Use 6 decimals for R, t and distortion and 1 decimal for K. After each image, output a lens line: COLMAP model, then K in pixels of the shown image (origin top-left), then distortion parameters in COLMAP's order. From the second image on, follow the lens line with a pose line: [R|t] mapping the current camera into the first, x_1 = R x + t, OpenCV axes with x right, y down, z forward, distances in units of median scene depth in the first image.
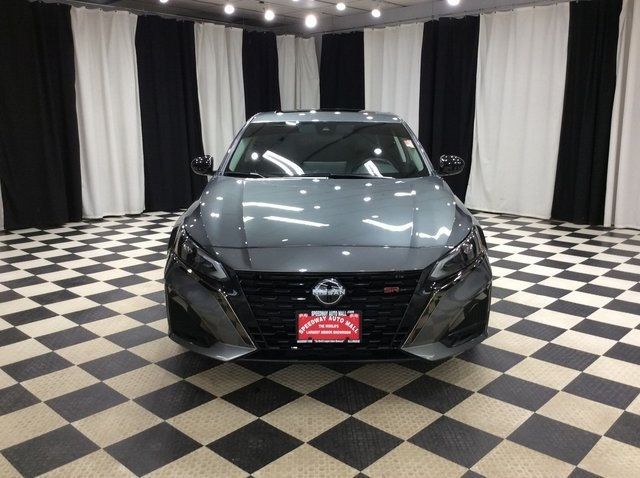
lens RADIAL K [[594.2, 0, 317.7], [0, 594.2, 240.3], [0, 0, 1]] dist [0.071664, -0.153411]
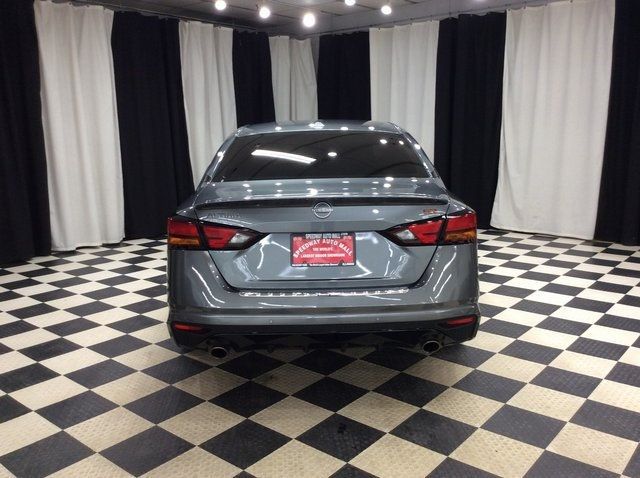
lens RADIAL K [[594.2, 0, 326.0], [0, 594.2, 240.2], [0, 0, 1]] dist [0.071664, -0.153411]
pose [[0.997483, -0.024973, 0.066363, -0.060979], [0.025752, 0.999609, -0.010911, -0.031948], [-0.066064, 0.012592, 0.997736, 0.128837]]
